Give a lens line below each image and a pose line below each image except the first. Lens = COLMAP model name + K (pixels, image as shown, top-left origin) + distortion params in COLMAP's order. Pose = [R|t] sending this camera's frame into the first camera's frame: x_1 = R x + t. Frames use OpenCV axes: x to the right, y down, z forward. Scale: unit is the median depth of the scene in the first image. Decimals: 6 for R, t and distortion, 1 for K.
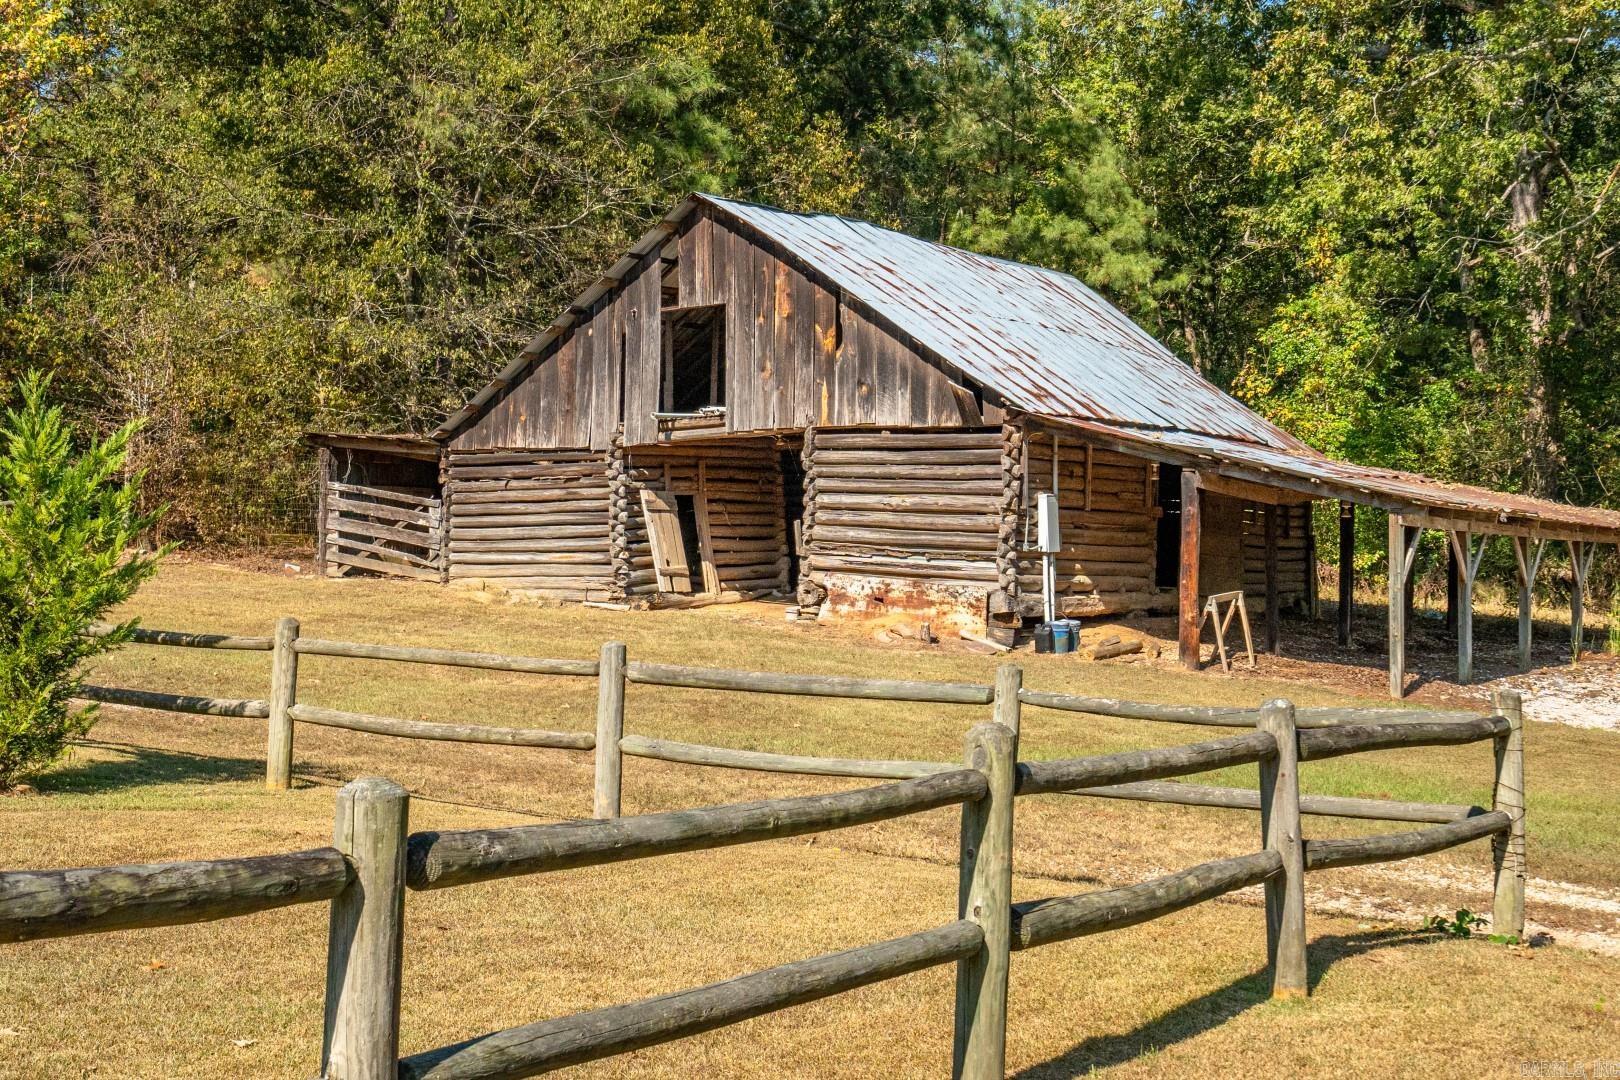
lens RADIAL K [[2436.4, 0, 810.2], [0, 2436.4, 538.6], [0, 0, 1]] dist [0.025987, 0.000000]
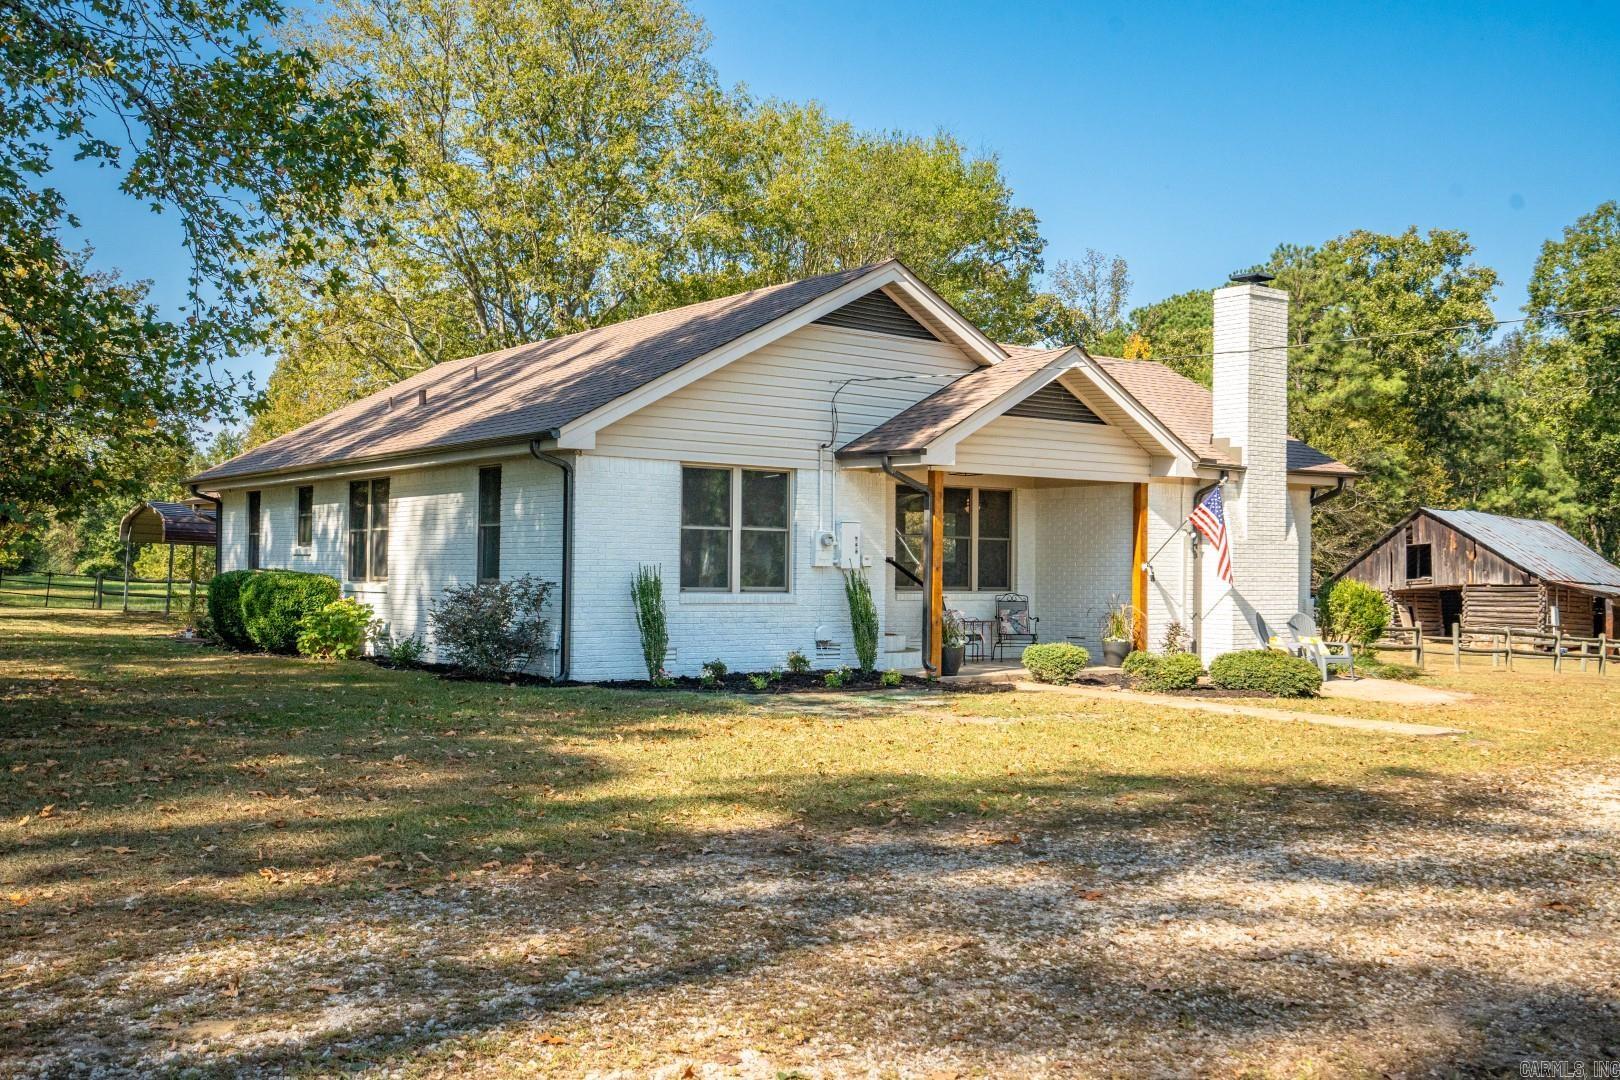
lens RADIAL K [[1502.3, 0, 808.3], [0, 1502.3, 549.2], [0, 0, 1]] dist [0.037982, 0.000000]
pose [[0.950678, -0.009445, -0.310036, -0.185771], [-0.007403, 0.998561, -0.053120, 0.016071], [0.310092, 0.052795, 0.949240, -1.009111]]
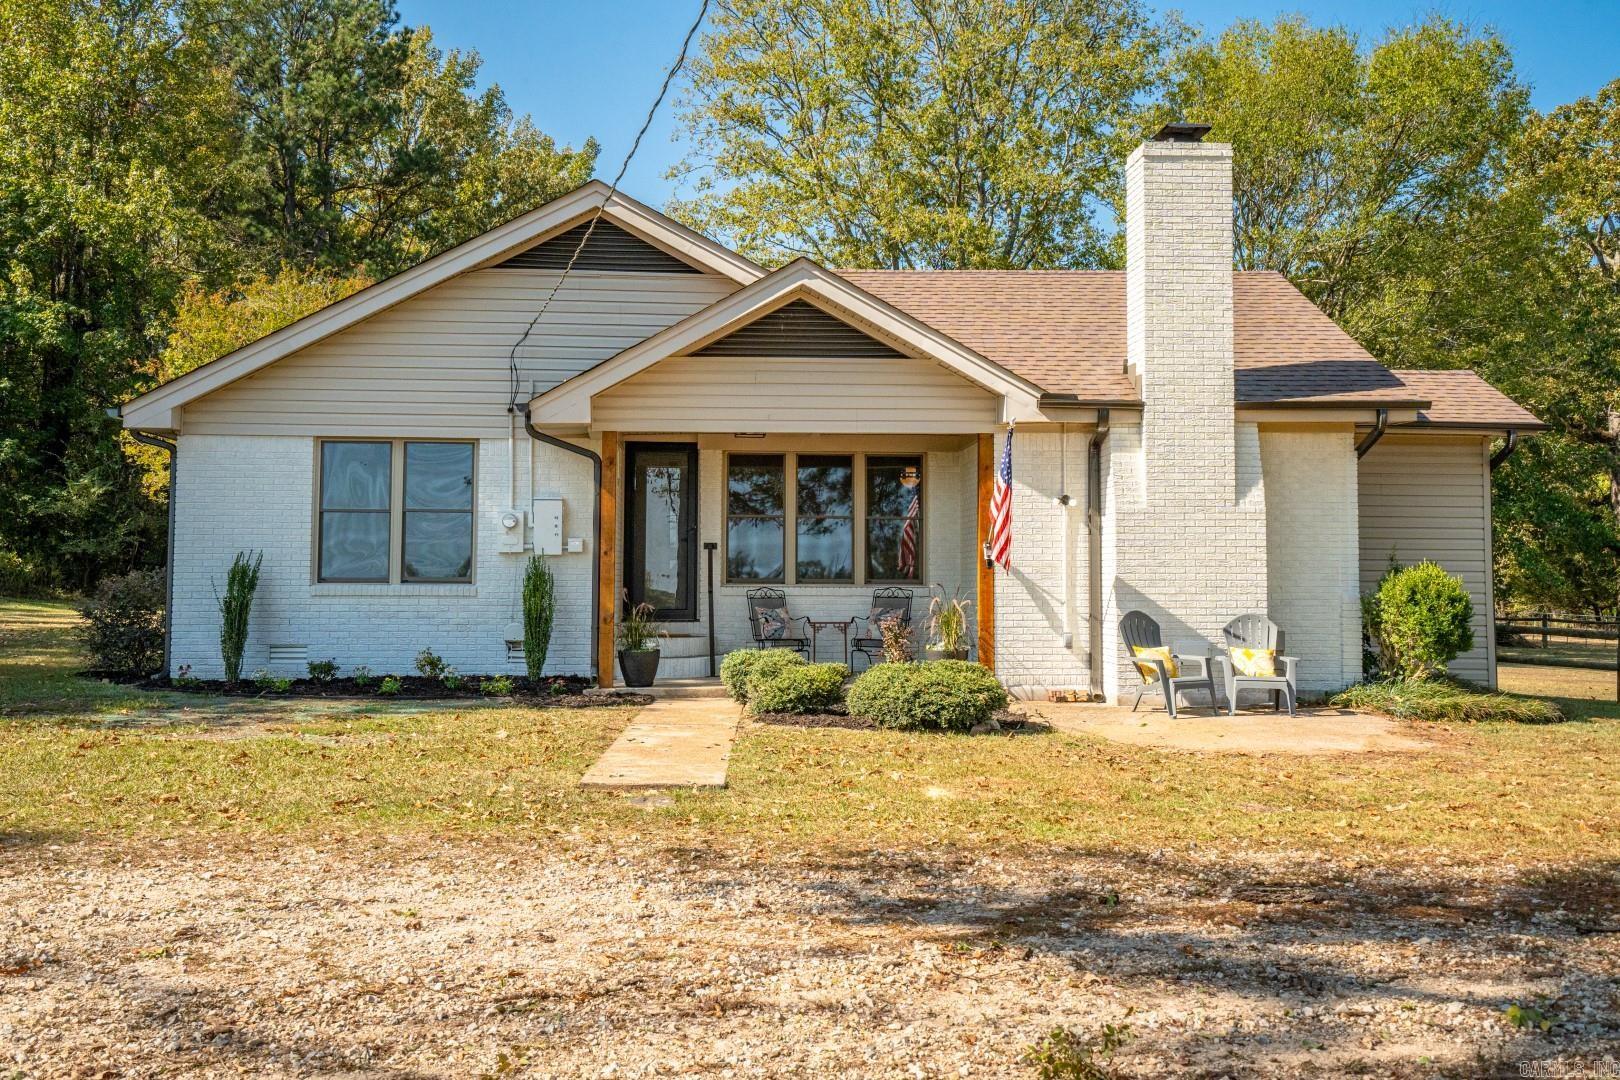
lens RADIAL K [[1502.3, 0, 802.3], [0, 1502.3, 531.4], [0, 0, 1]] dist [0.037982, 0.000000]
pose [[0.638426, -0.037981, -0.768746, 0.064346], [-0.021164, 0.997538, -0.066860, 0.015773], [0.769393, 0.058955, 0.636050, -0.710795]]
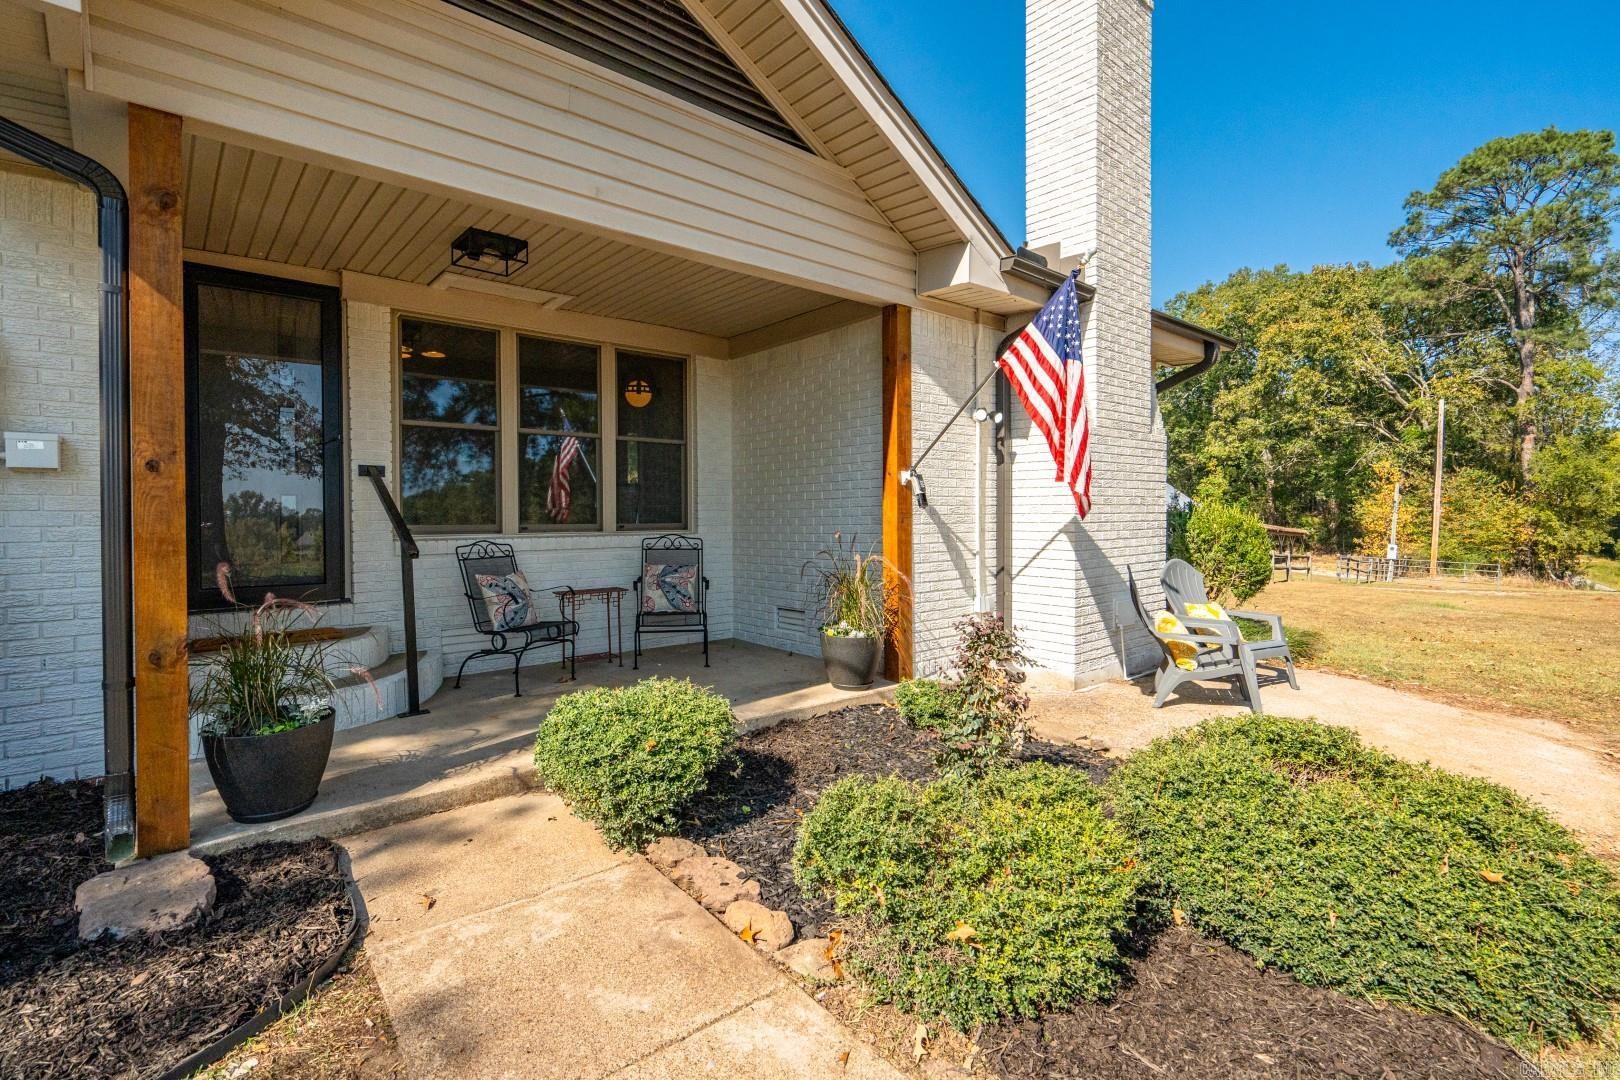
lens RADIAL K [[737.3, 0, 801.7], [0, 737.3, 520.5], [0, 0, 1]] dist [-0.002558, -0.000061]
pose [[0.969518, -0.017863, -0.244369, -0.230318], [0.010996, 0.999506, -0.029434, 0.002277], [0.244774, 0.025850, 0.969235, -0.529903]]
